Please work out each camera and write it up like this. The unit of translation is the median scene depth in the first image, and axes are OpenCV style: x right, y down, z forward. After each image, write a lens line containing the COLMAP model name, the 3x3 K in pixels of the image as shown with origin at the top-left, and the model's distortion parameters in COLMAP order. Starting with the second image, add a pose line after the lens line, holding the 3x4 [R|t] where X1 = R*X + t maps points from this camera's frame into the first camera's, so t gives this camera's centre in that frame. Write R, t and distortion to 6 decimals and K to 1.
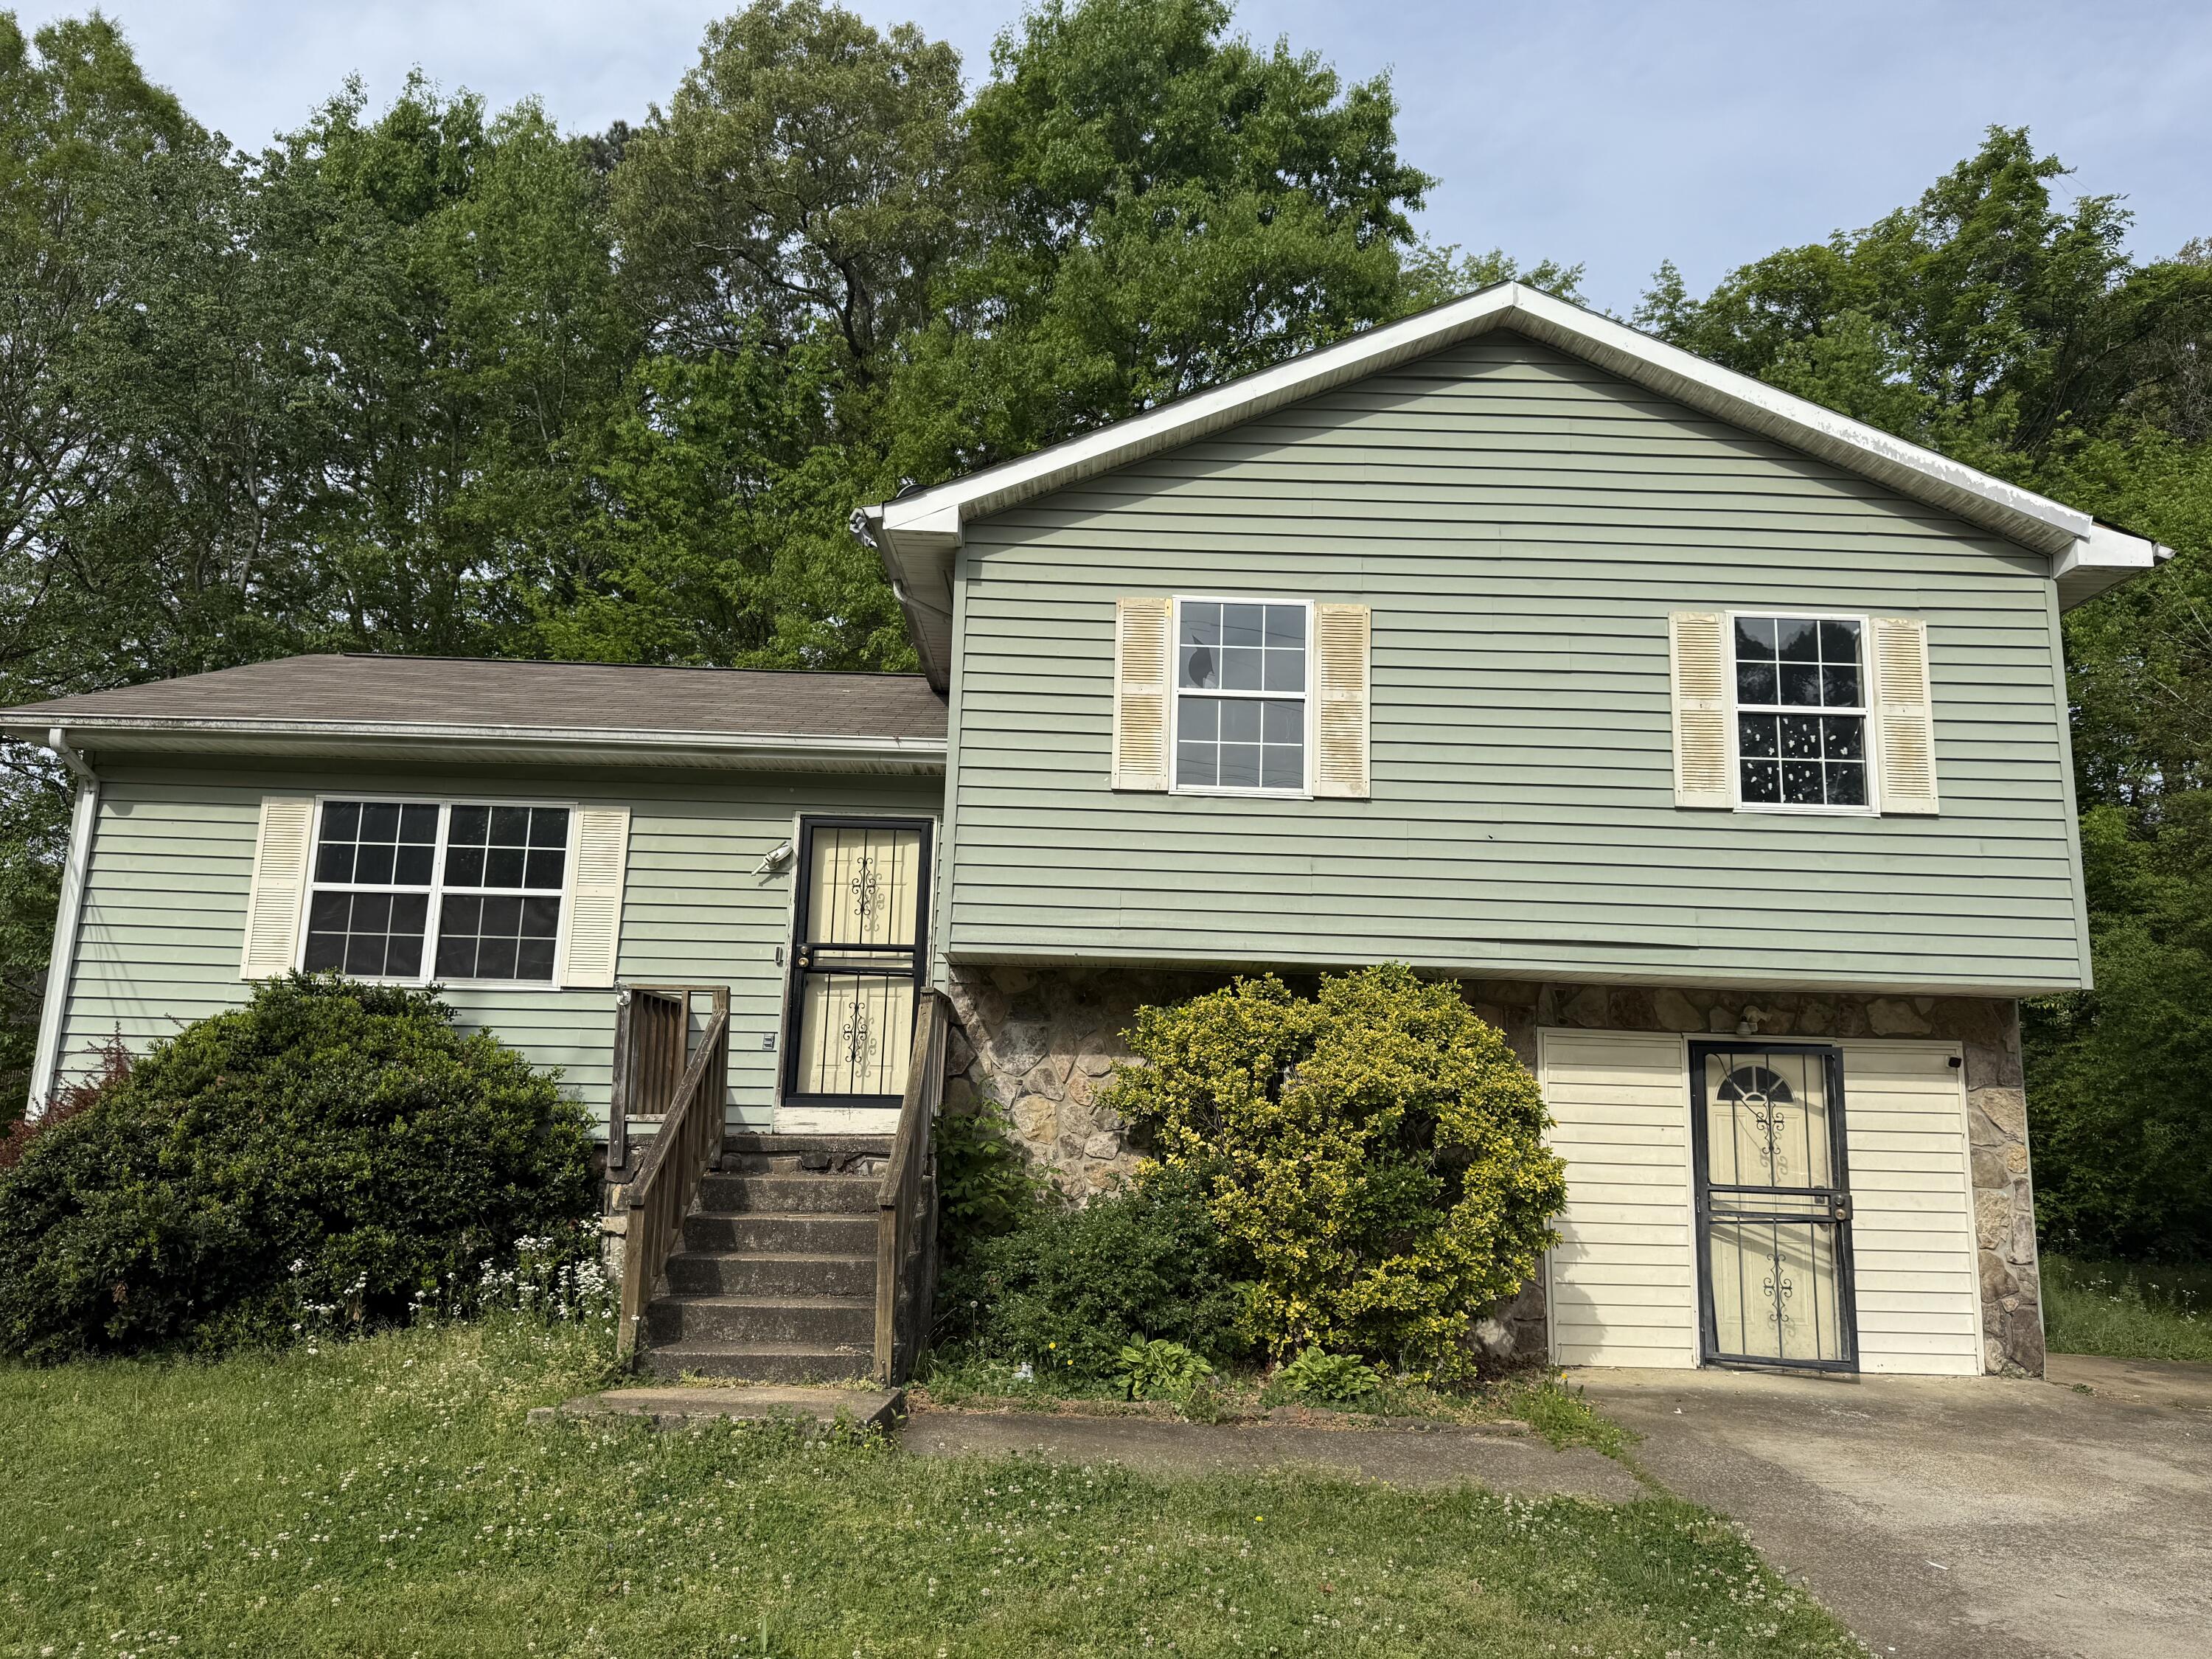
lens RADIAL K [[1491.8, 0, 1106.5], [0, 1491.8, 855.7], [0, 0, 1]] dist [0.124397, -0.145252]
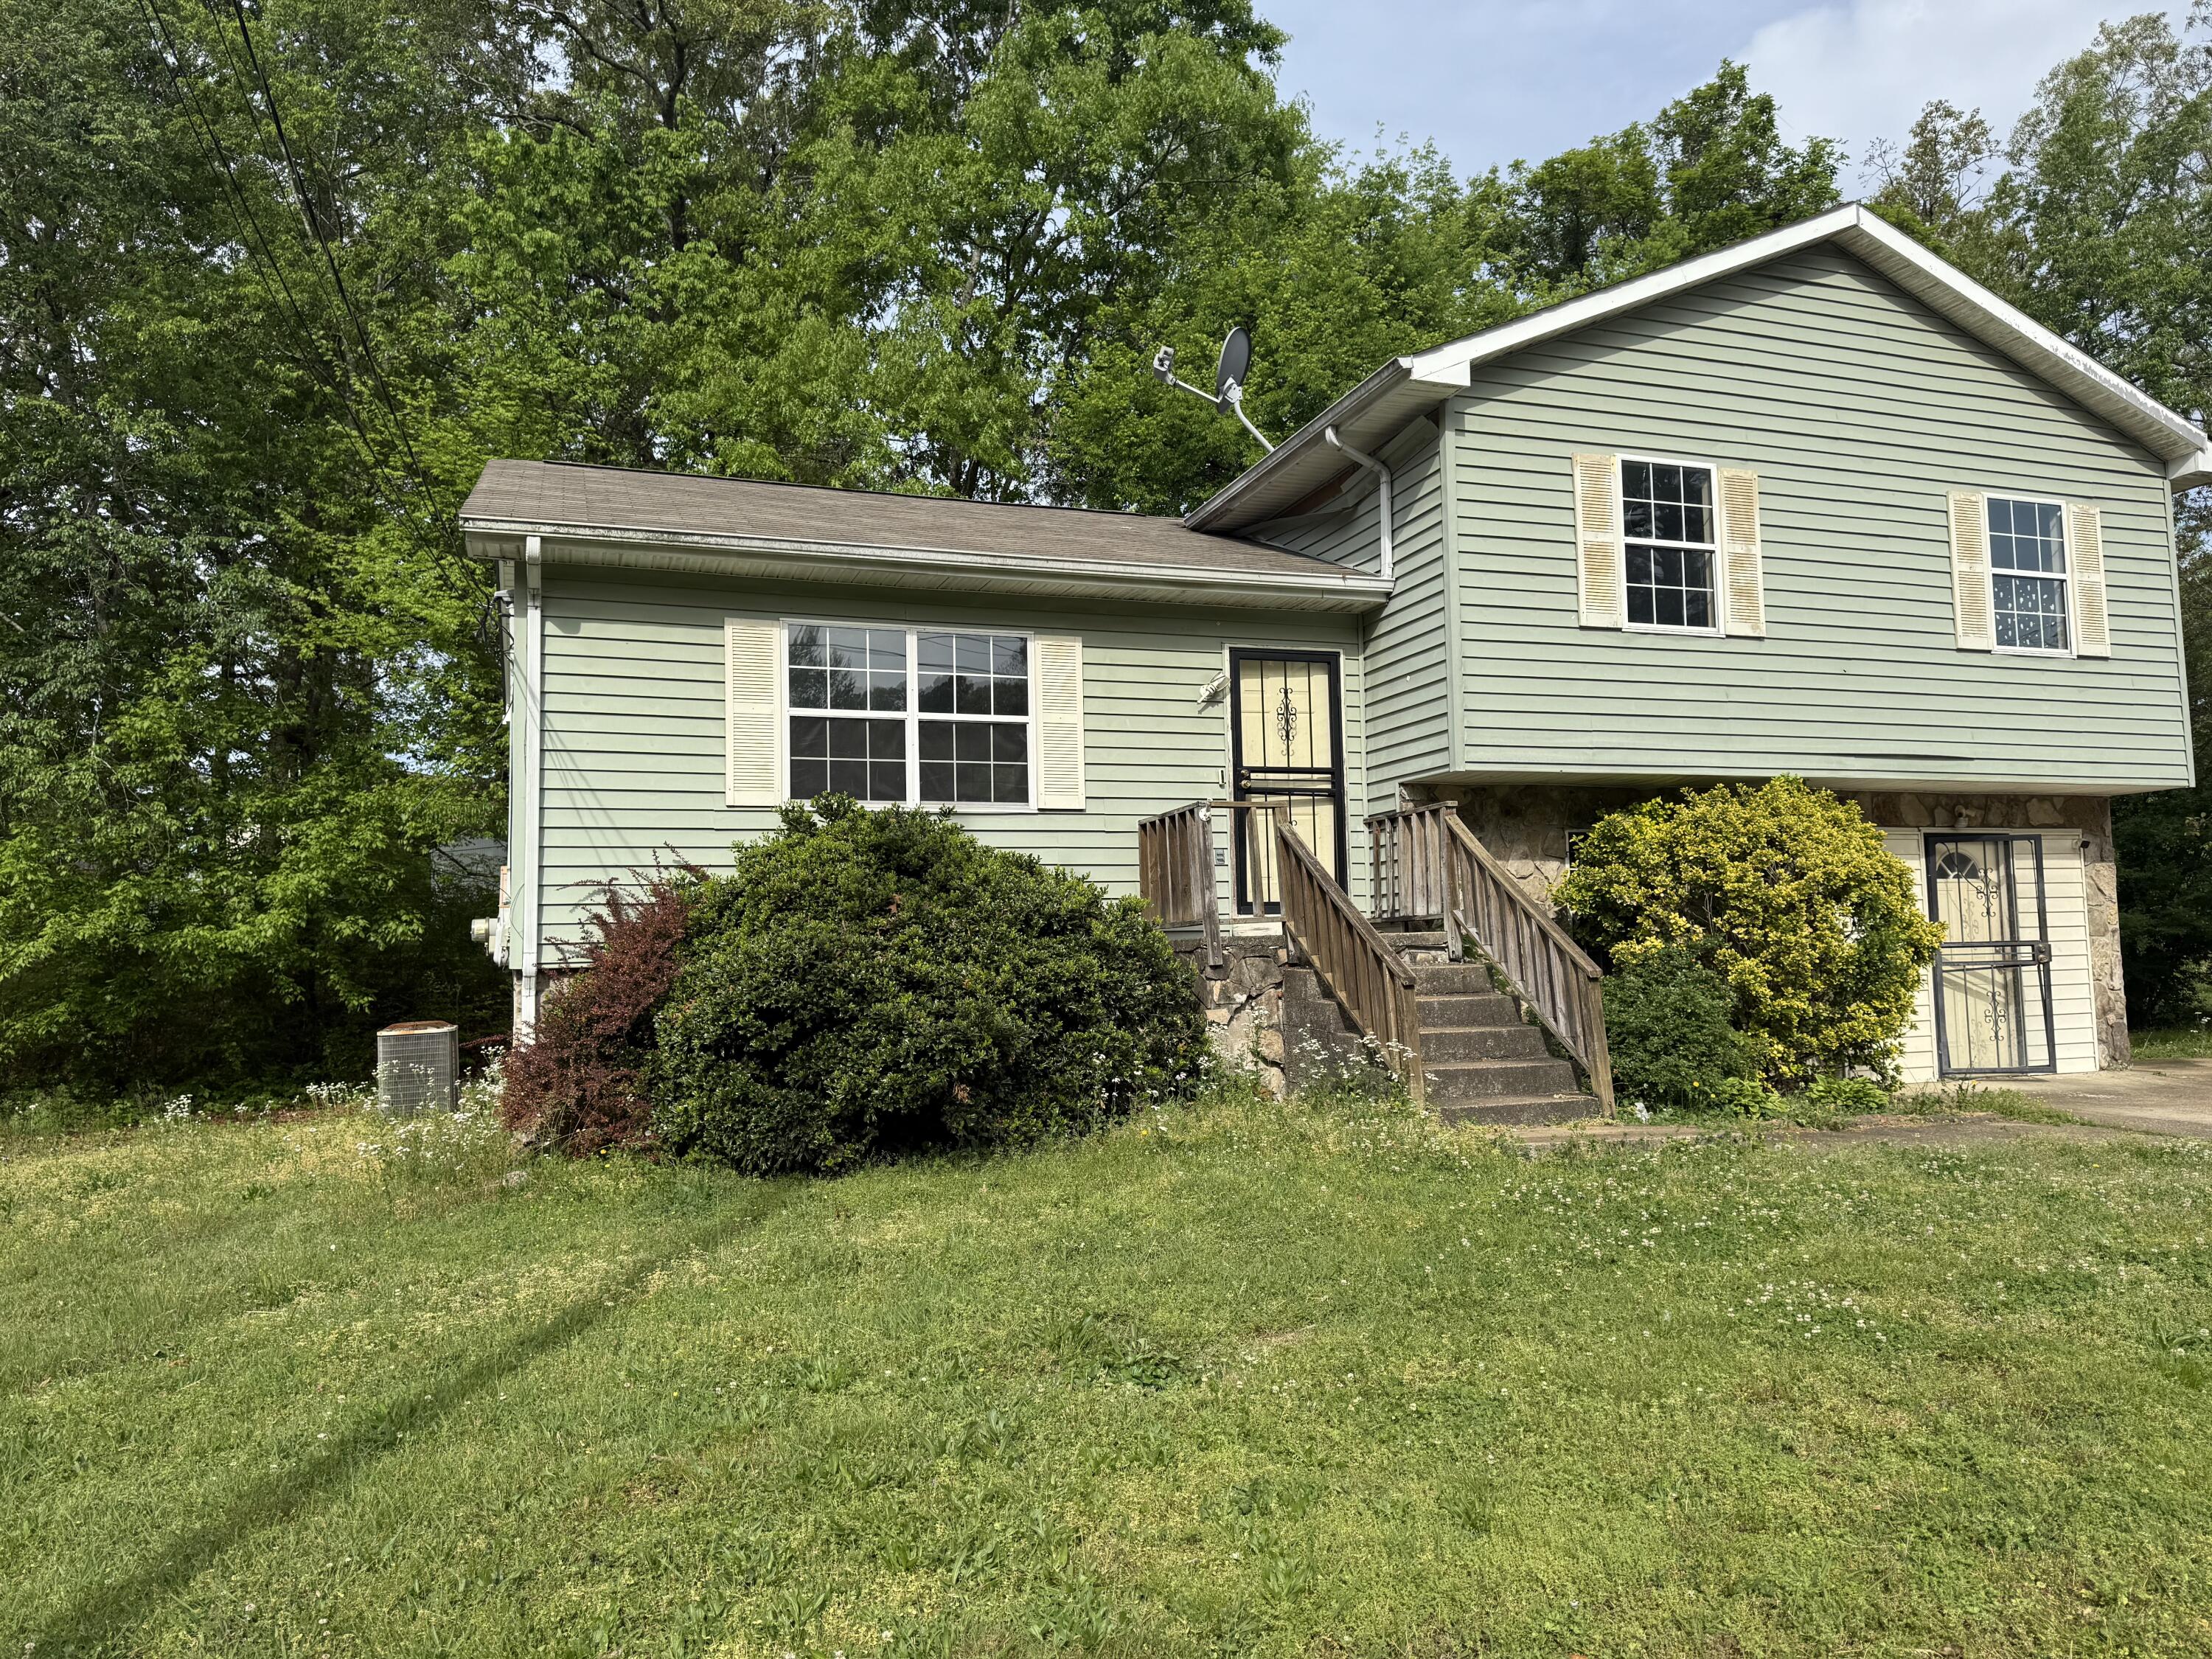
lens RADIAL K [[1491.8, 0, 1106.5], [0, 1491.8, 855.7], [0, 0, 1]] dist [0.124397, -0.145252]
pose [[0.949078, -0.026546, 0.313920, -0.641351], [-0.005601, 0.994864, 0.101062, 0.013846], [-0.314990, -0.097675, 0.944056, 0.005567]]
